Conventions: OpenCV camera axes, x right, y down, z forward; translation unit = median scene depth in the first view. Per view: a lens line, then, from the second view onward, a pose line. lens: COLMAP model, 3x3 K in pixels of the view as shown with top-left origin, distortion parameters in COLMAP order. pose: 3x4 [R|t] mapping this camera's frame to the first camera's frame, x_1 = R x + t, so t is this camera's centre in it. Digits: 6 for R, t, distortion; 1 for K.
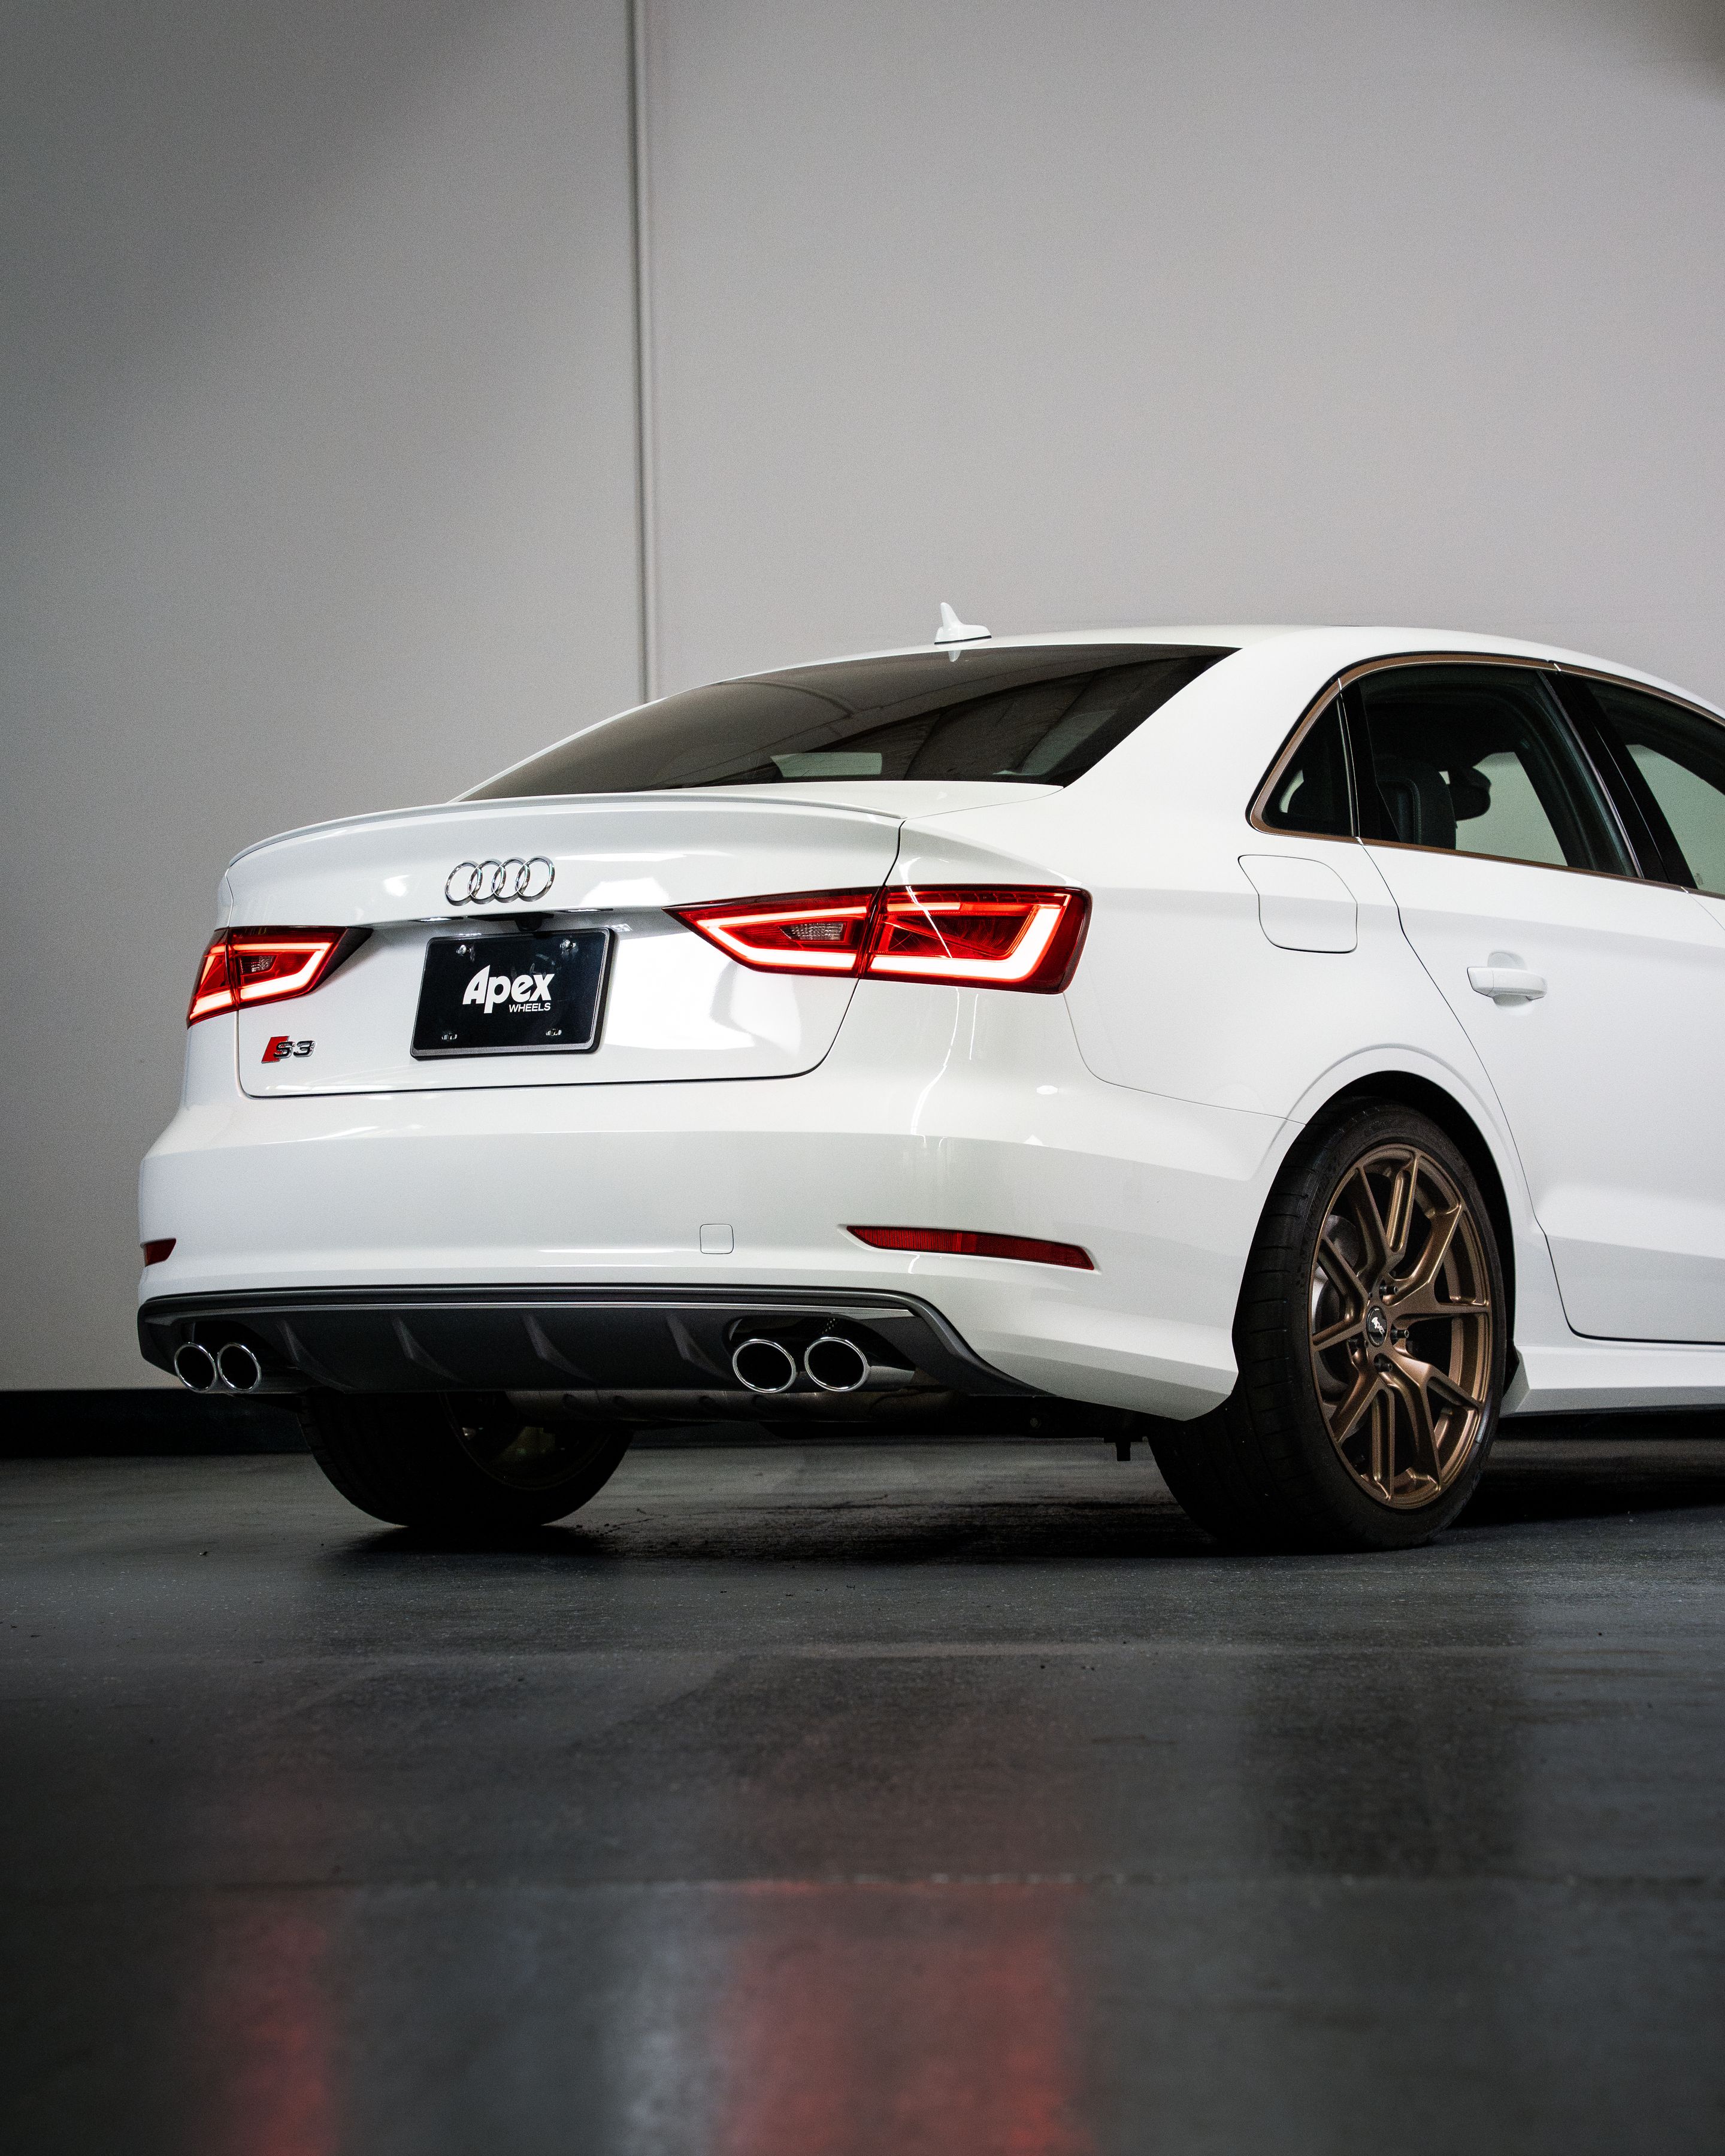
lens RADIAL K [[5433.3, 0, 925.4], [0, 5433.3, 1078.1], [0, 0, 1]] dist [0.323004, -0.158121]
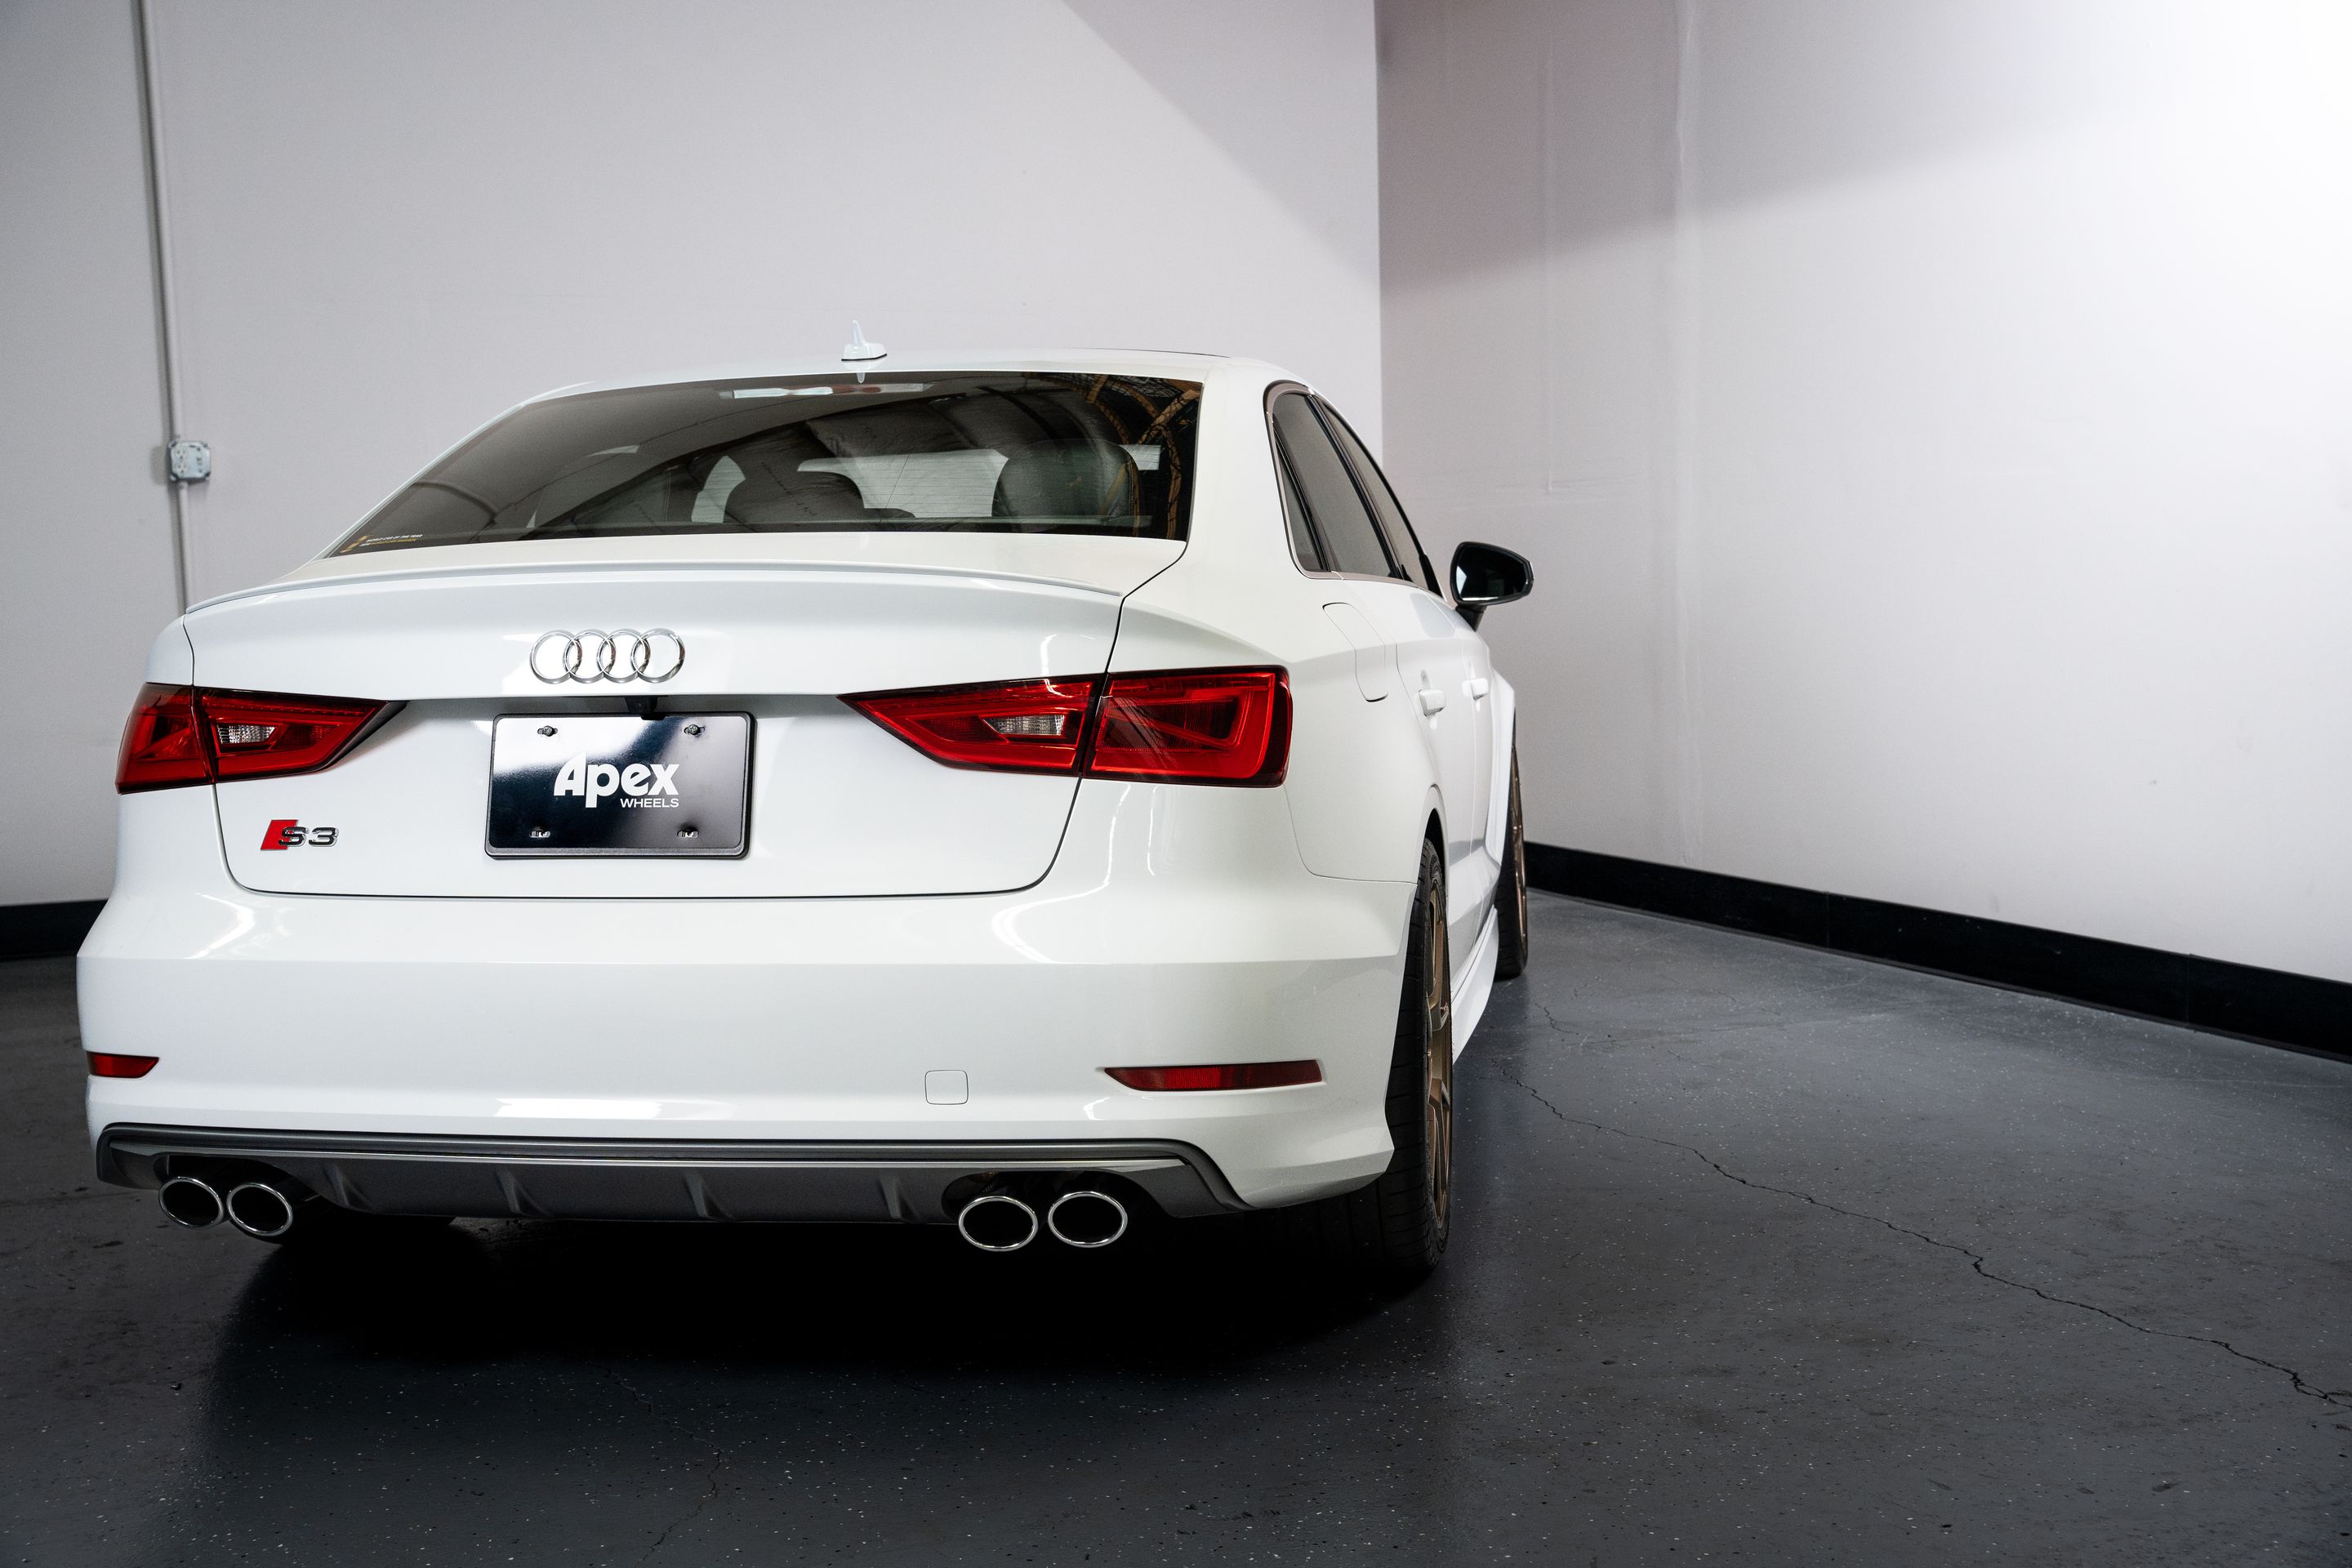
lens RADIAL K [[2651.2, 0, 1176.0], [0, 2651.2, 784.0], [0, 0, 1]] dist [0.010997, 0.193391]
pose [[0.904758, -0.041008, 0.423947, -0.172299], [-0.005810, 0.994073, 0.108555, -0.061063], [-0.425886, -0.100679, 0.899158, 0.571672]]
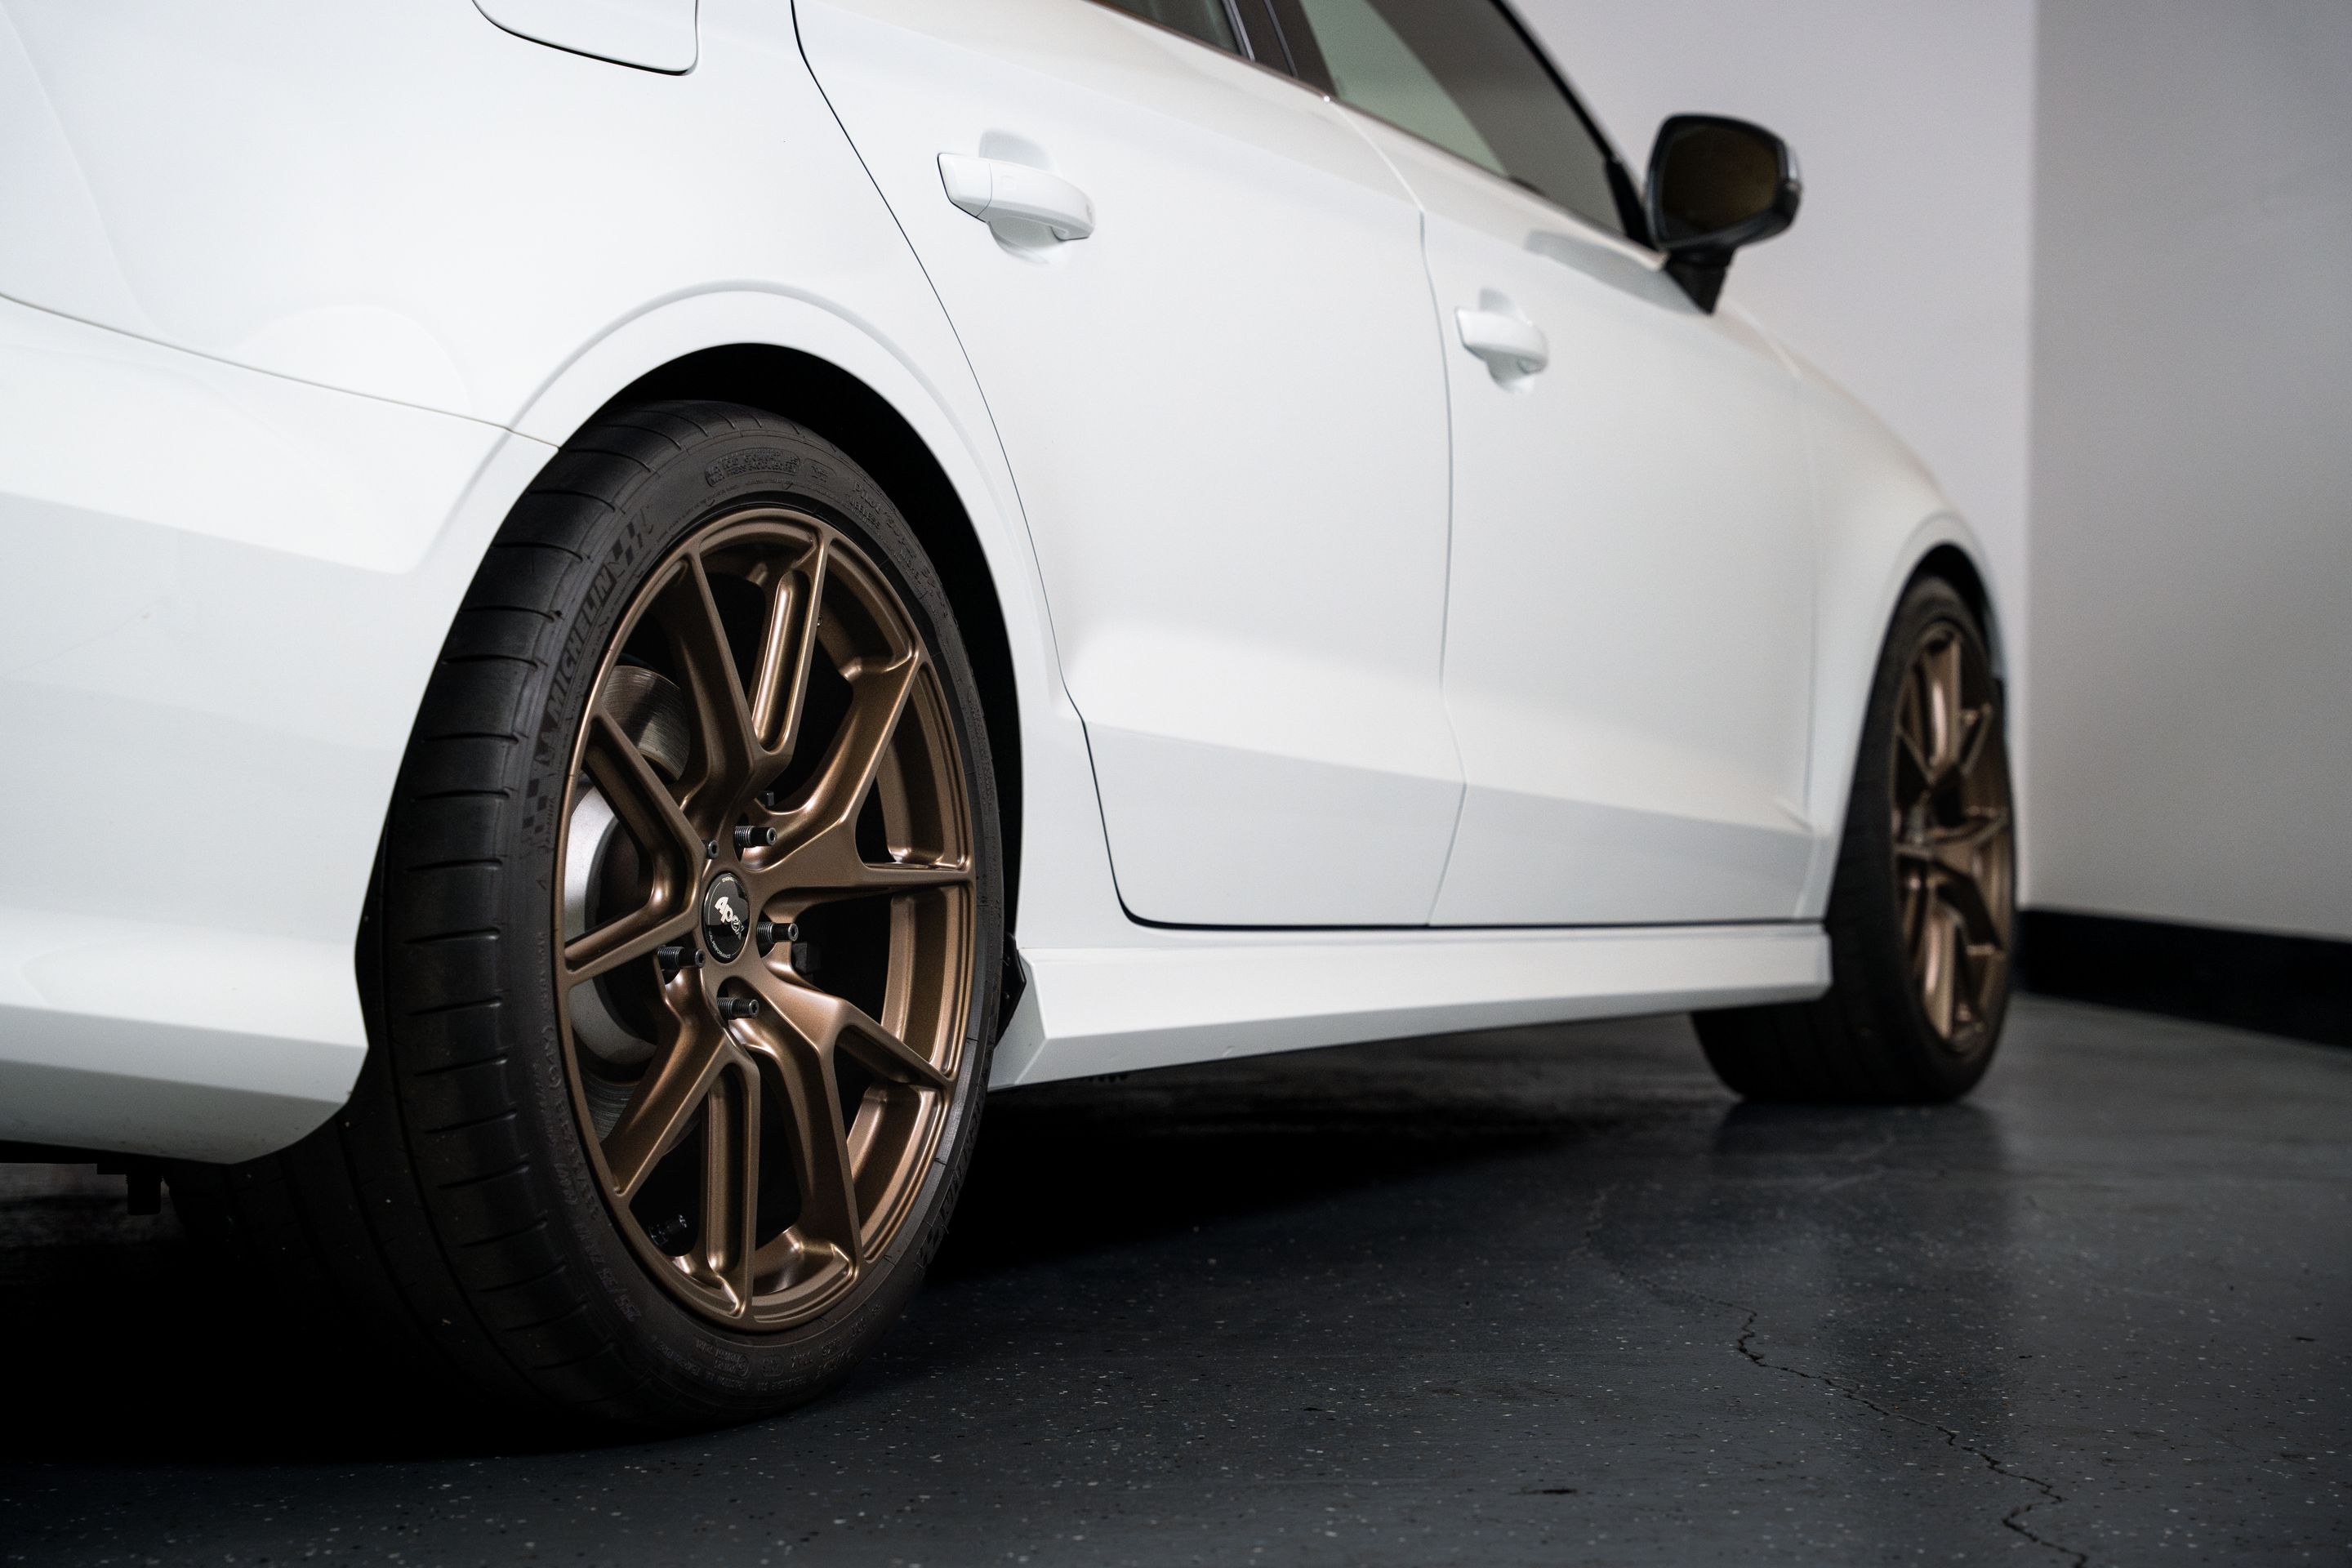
lens RADIAL K [[4369.1, 0, 1176.0], [0, 4369.1, 784.0], [0, 0, 1]] dist [0.293889, 0.113453]
pose [[0.985934, 0.016075, 0.166363, 0.059663], [-0.022972, 0.998951, 0.039615, 0.019710], [-0.165552, -0.042880, 0.985268, 0.644676]]
